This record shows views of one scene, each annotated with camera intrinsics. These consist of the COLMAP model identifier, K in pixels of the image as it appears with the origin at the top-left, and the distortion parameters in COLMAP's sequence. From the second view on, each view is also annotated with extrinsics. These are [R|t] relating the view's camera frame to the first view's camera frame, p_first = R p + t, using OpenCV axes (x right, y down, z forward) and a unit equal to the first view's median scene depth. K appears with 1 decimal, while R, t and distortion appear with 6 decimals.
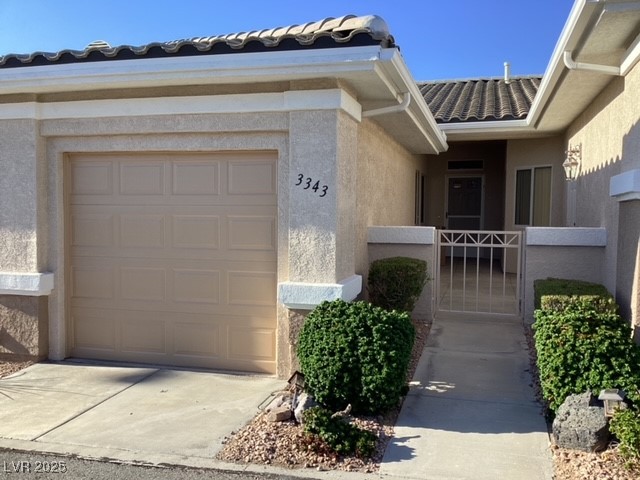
lens RADIAL K [[589.3, 0, 318.4], [0, 589.3, 241.6], [0, 0, 1]] dist [0.018841, 0.000000]
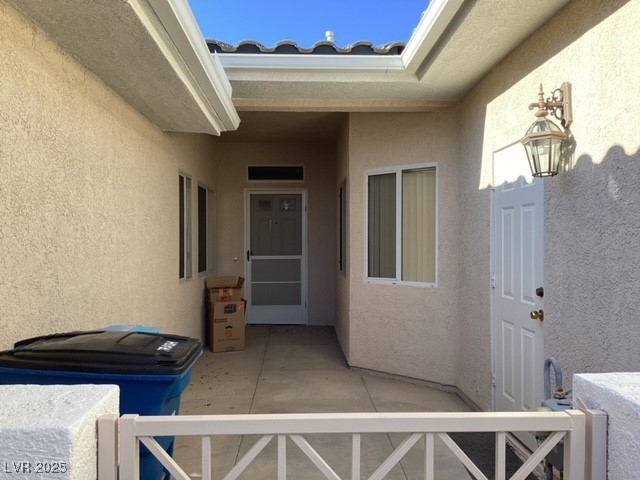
lens RADIAL K [[589.3, 0, 319.2], [0, 589.3, 241.2], [0, 0, 1]] dist [0.018841, 0.000000]
pose [[0.950679, -0.009021, 0.310046, 0.128890], [0.024434, 0.998649, -0.045866, -0.038186], [-0.309213, 0.051180, 0.949615, 0.518925]]
